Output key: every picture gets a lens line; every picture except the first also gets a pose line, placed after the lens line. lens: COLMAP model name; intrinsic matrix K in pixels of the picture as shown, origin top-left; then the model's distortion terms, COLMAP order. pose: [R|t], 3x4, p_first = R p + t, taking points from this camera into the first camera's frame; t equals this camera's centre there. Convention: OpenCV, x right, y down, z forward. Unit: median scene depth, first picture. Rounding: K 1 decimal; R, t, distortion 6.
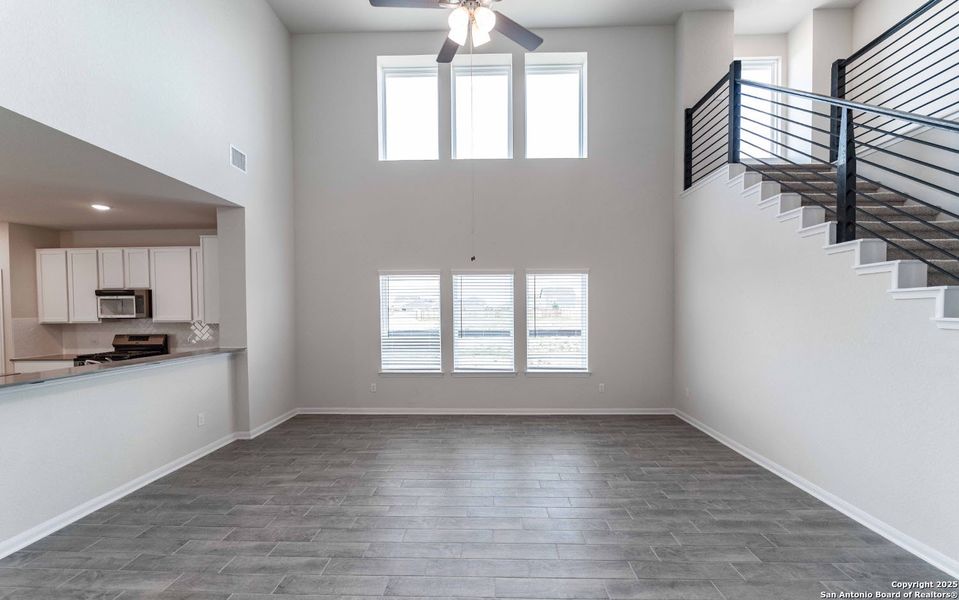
lens RADIAL K [[386.3, 0, 480.1], [0, 386.3, 318.5], [0, 0, 1]] dist [-0.001767, -0.000106]
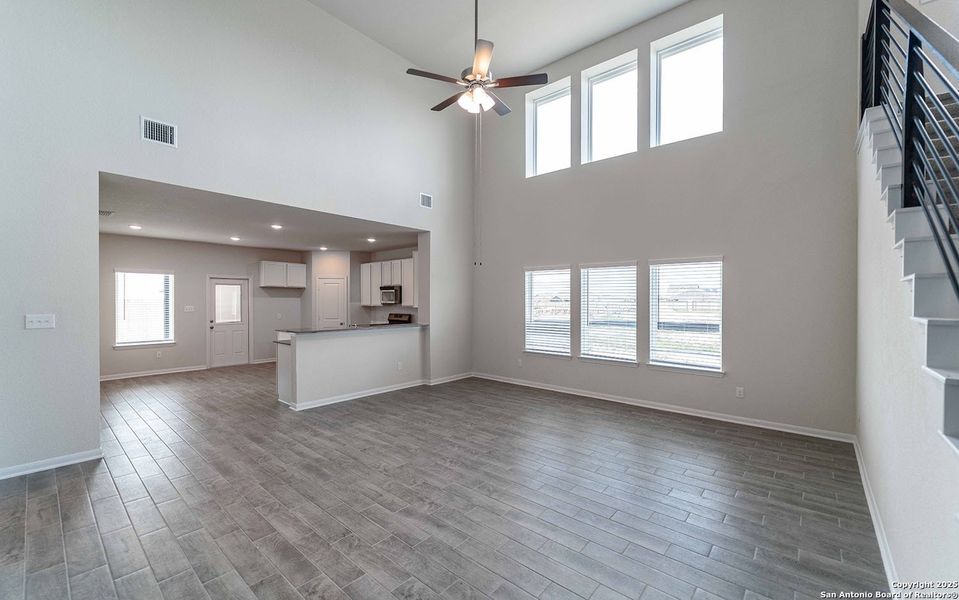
lens RADIAL K [[386.3, 0, 481.0], [0, 386.3, 304.2], [0, 0, 1]] dist [-0.001349, -0.000093]
pose [[0.775303, 0.016013, -0.631387, 0.414615], [-0.022711, 0.999739, -0.002533, -0.002093], [0.631181, 0.016303, 0.775464, -0.035787]]
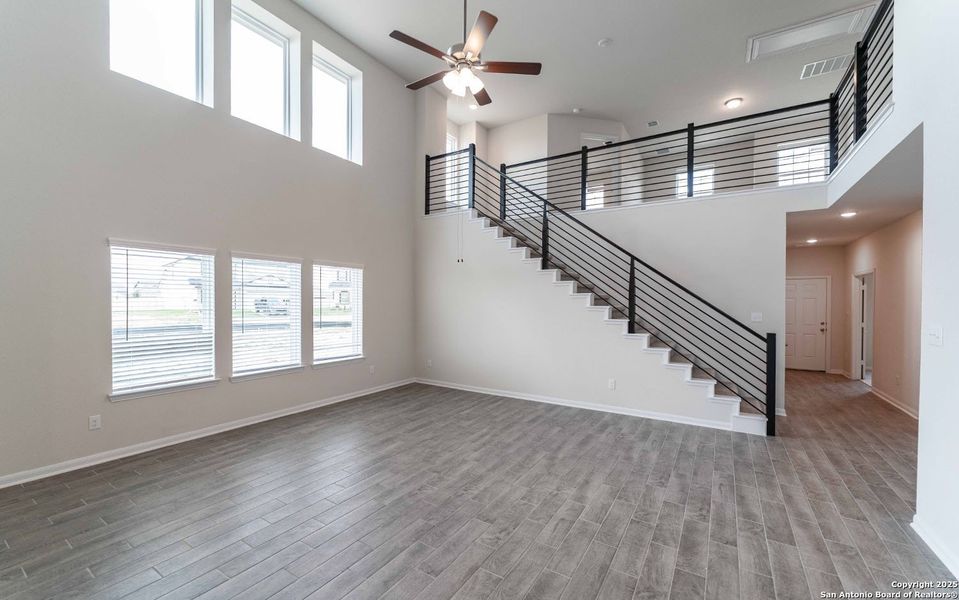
lens RADIAL K [[386.3, 0, 481.0], [0, 386.3, 304.2], [0, 0, 1]] dist [-0.001349, -0.000093]
pose [[0.509968, 0.002300, 0.860190, -0.511623], [0.013315, 0.999856, -0.010568, 0.001868], [-0.860090, 0.016843, 0.509864, 0.138425]]
